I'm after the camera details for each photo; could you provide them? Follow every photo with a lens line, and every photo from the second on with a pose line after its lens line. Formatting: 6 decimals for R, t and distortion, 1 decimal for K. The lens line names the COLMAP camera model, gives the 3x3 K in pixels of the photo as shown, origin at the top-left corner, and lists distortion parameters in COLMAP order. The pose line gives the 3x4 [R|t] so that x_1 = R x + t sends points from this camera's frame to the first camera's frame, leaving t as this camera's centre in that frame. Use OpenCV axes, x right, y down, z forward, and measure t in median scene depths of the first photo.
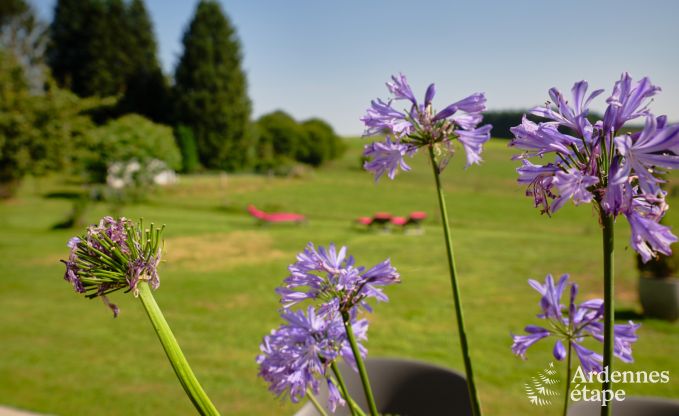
lens RADIAL K [[550.0, 0, 340.7], [0, 550.0, 213.5], [0, 0, 1]] dist [0.000273, 0.000134]
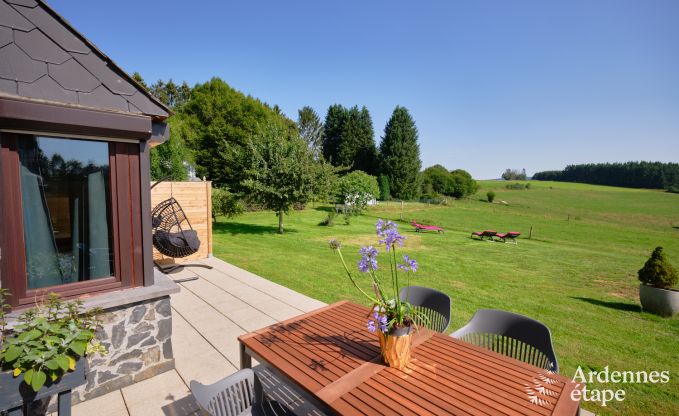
lens RADIAL K [[306.9, 0, 340.7], [0, 306.9, 206.2], [0, 0, 1]] dist [-0.000704, -0.000114]
pose [[0.914817, 0.049785, -0.400788, 0.010769], [-0.070433, 0.996832, -0.036944, -0.002361], [0.397680, 0.062026, 0.915425, -0.023640]]
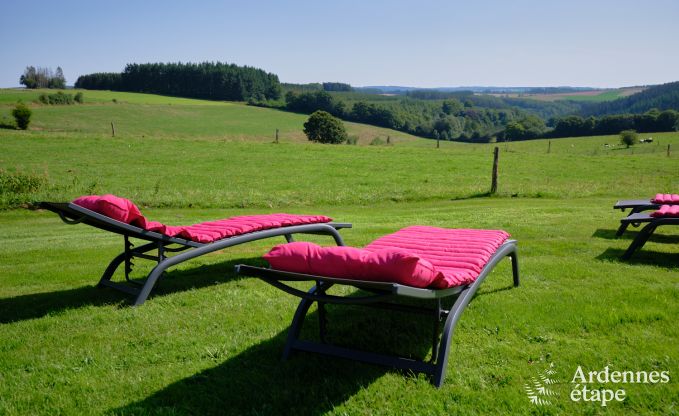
lens RADIAL K [[550.0, 0, 340.7], [0, 550.0, 213.5], [0, 0, 1]] dist [0.000273, 0.000134]
pose [[0.827698, -0.102610, 0.551713, -0.080129], [0.062579, 0.993886, 0.090964, -0.006997], [-0.557674, -0.040765, 0.829058, 0.336531]]
